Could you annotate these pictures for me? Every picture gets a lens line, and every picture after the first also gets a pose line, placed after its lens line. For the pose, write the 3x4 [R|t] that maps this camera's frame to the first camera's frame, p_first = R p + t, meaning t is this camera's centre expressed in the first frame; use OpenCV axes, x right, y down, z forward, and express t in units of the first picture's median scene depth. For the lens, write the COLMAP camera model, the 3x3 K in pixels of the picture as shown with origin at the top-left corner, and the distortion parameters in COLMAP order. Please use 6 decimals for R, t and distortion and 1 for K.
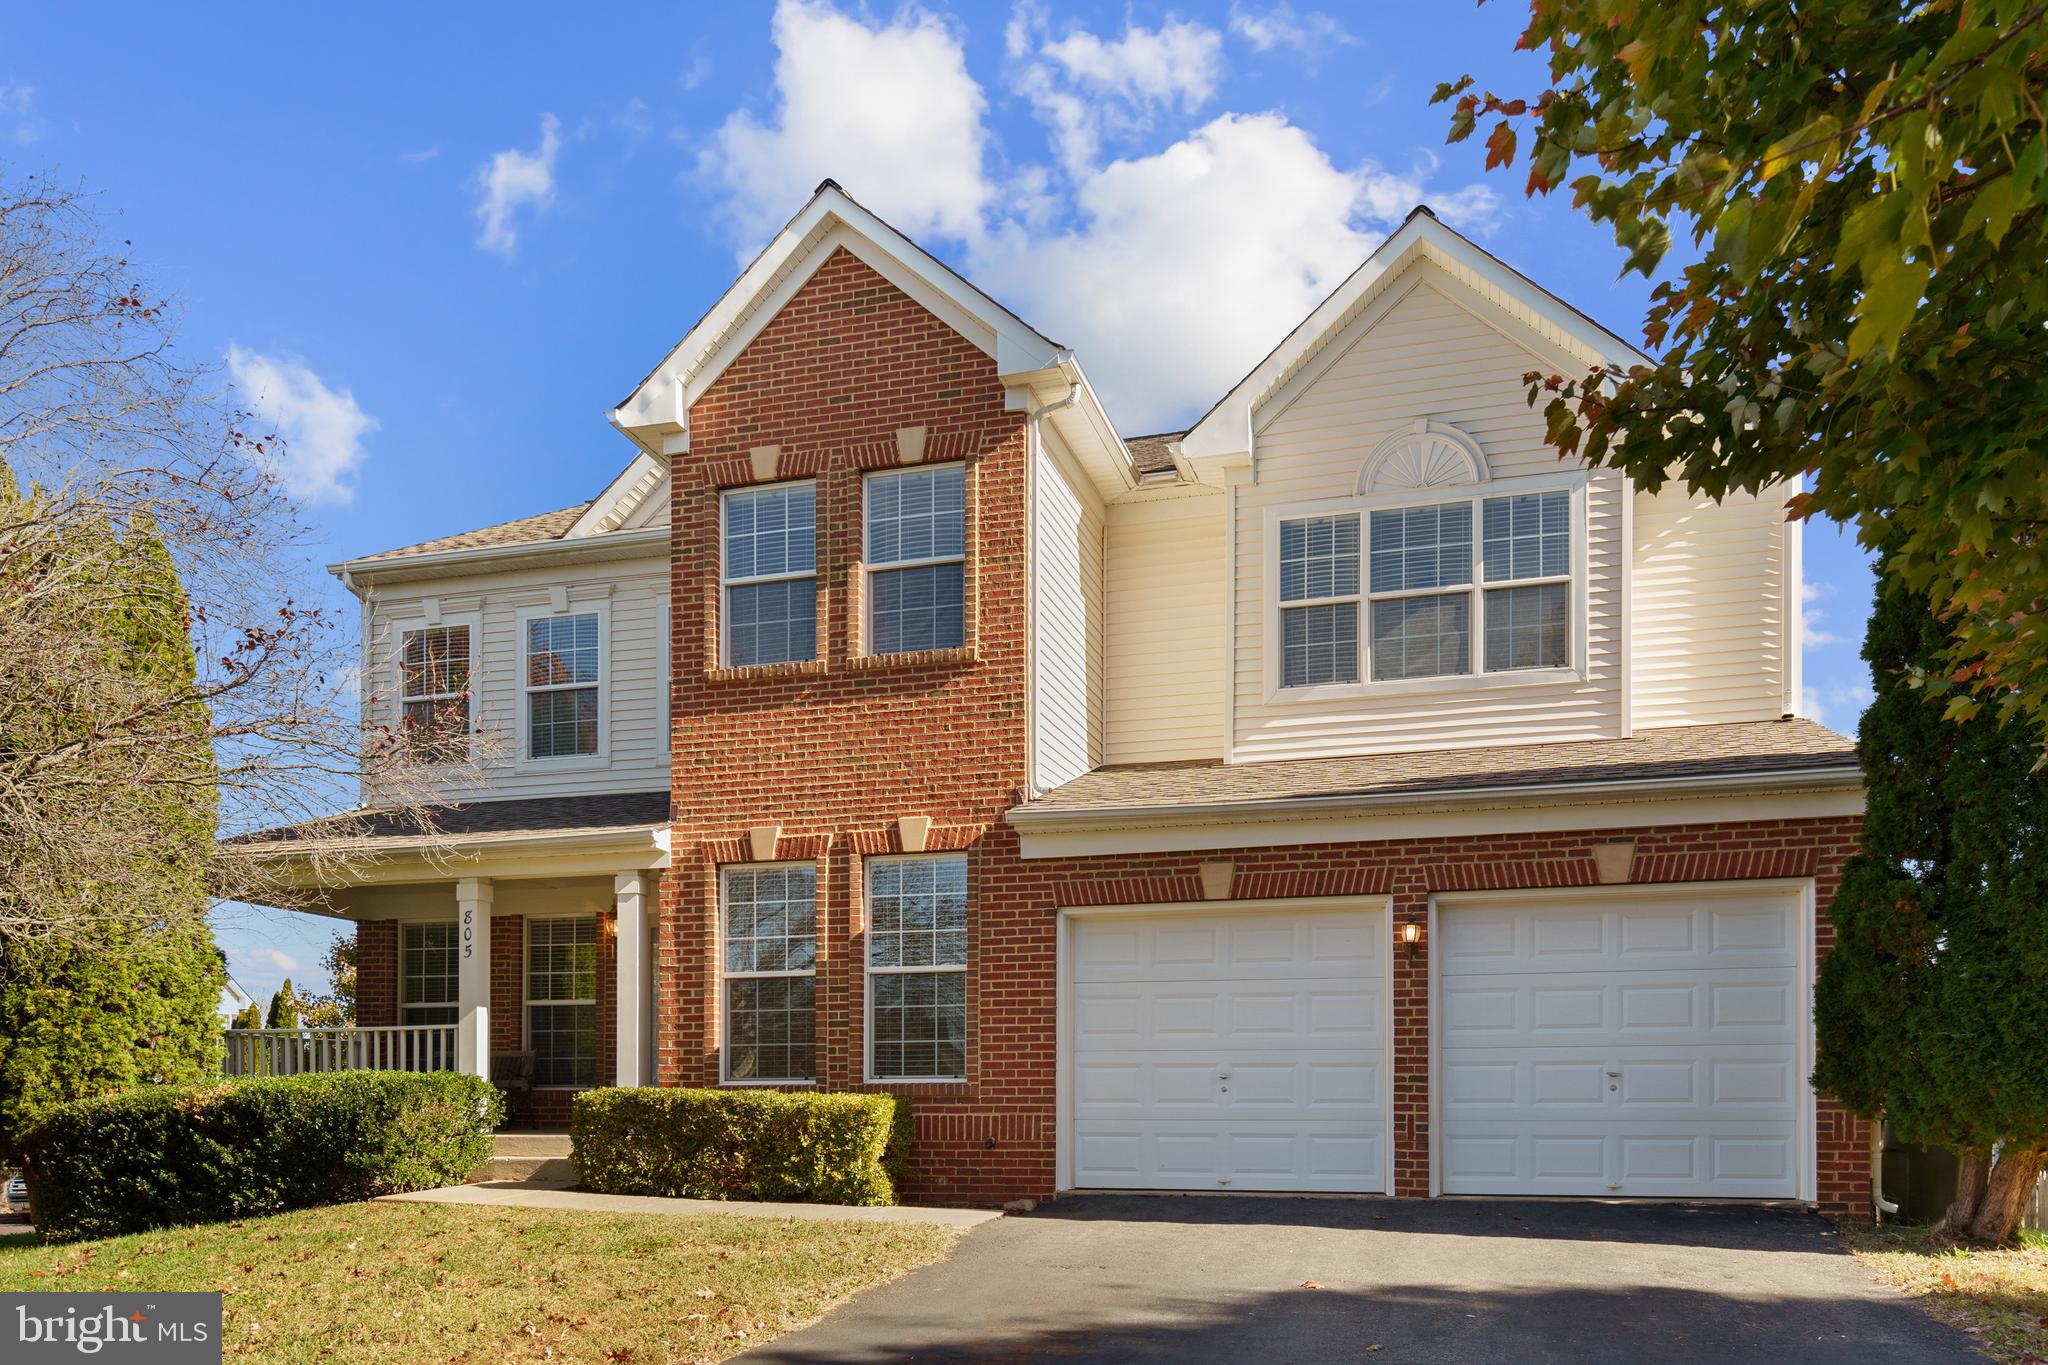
lens RADIAL K [[1589.5, 0, 1024.0], [0, 1589.5, 682.5], [0, 0, 1]] dist [0.029516, -0.001673]
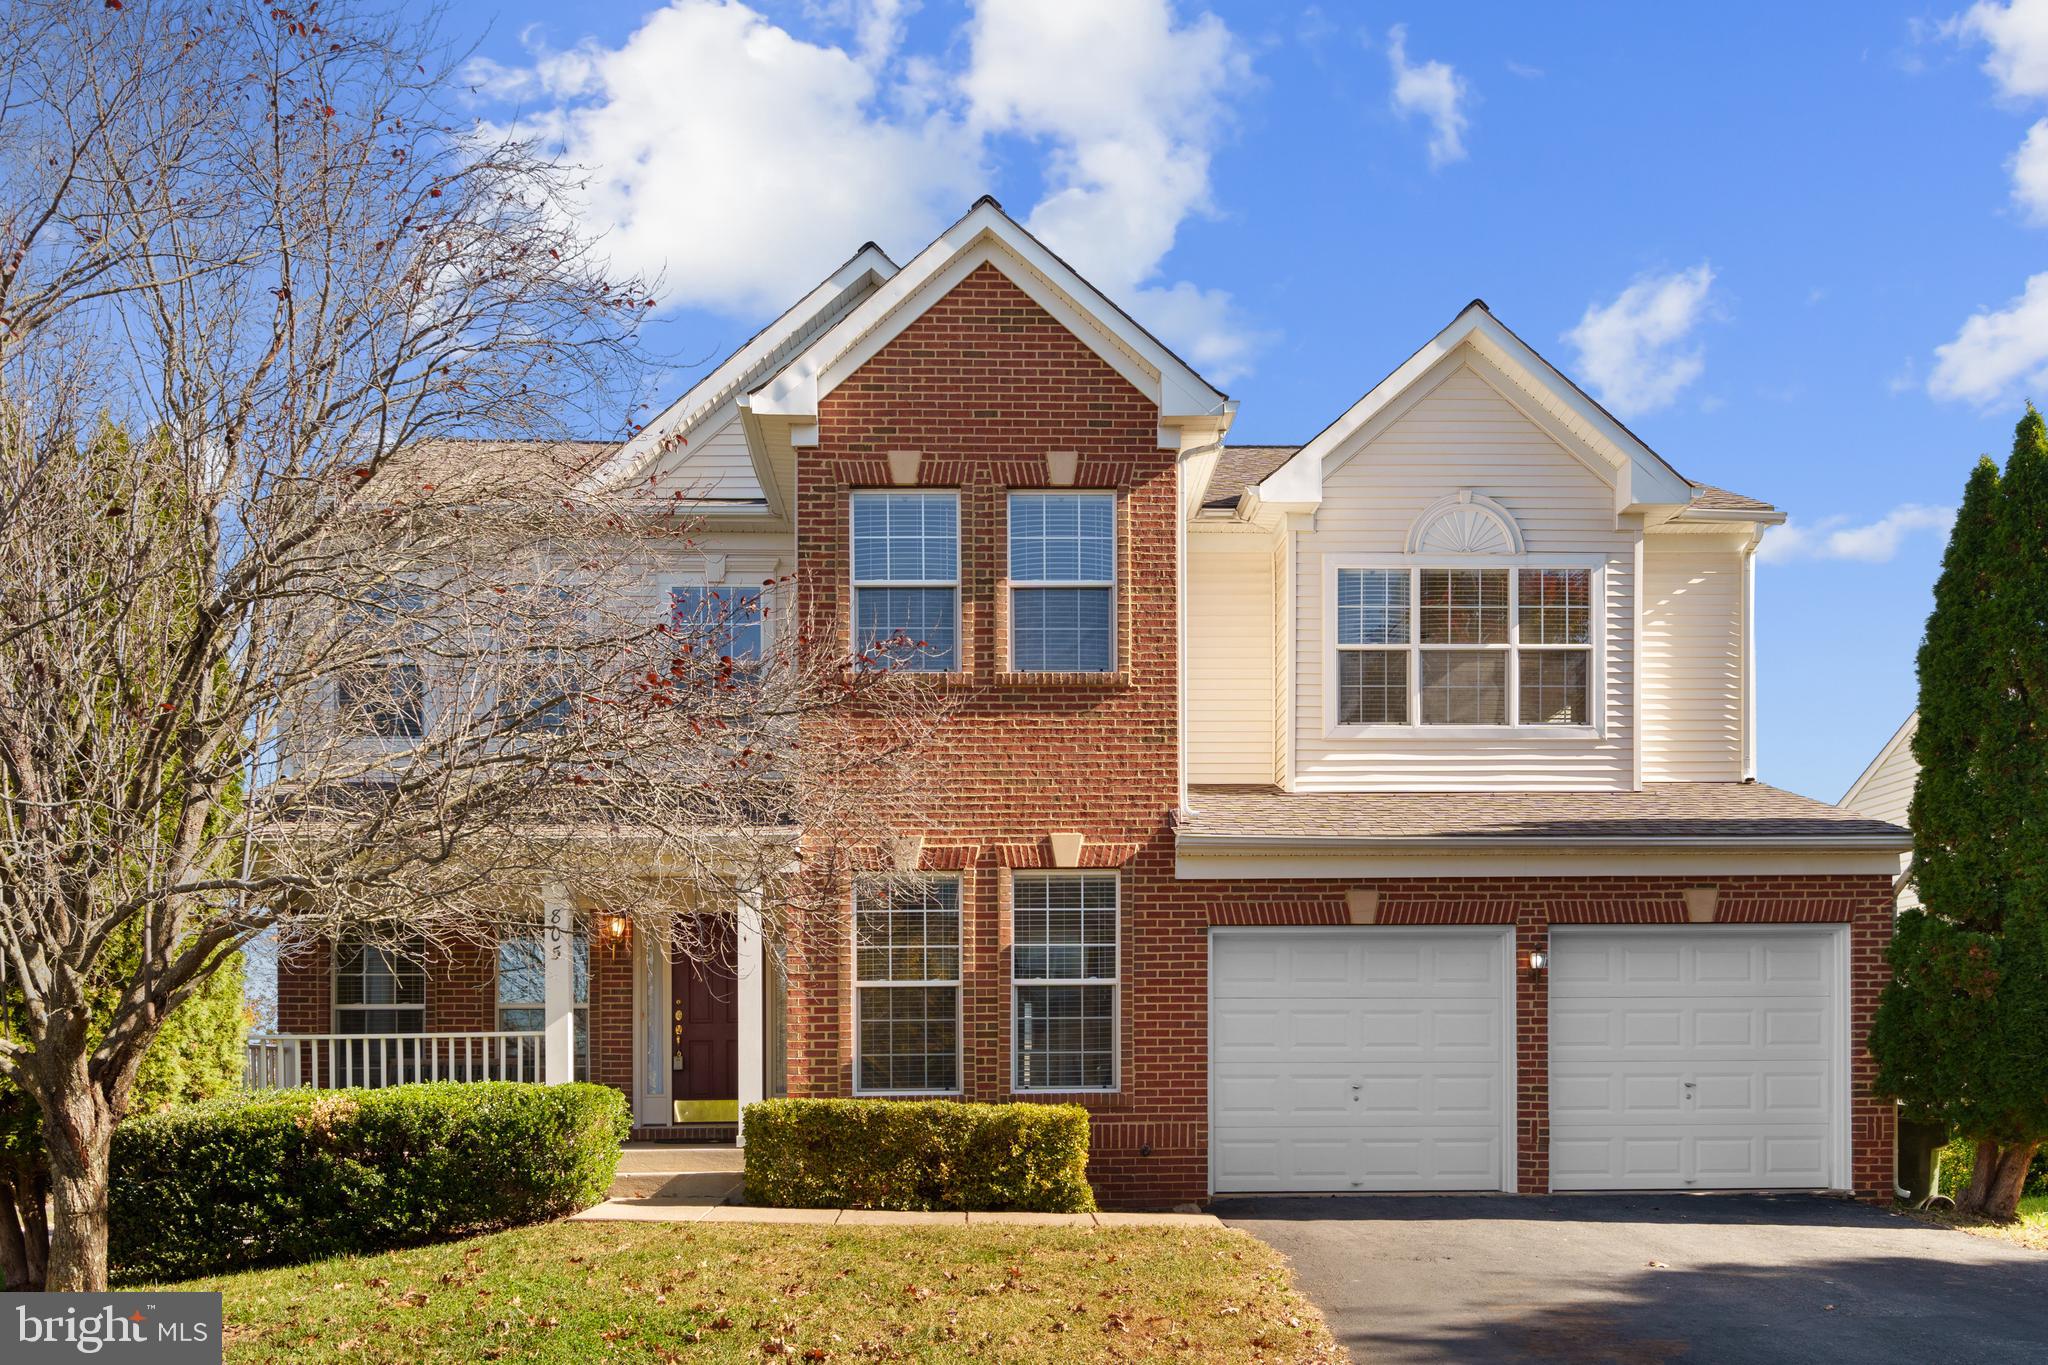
lens RADIAL K [[1731.4, 0, 1024.5], [0, 1731.4, 626.2], [0, 0, 1]] dist [0.041412, -0.004513]
pose [[0.945069, 0.080498, 0.316804, -0.460699], [-0.076749, 0.996754, -0.024318, -0.019845], [-0.317733, -0.001332, 0.948179, -0.055470]]
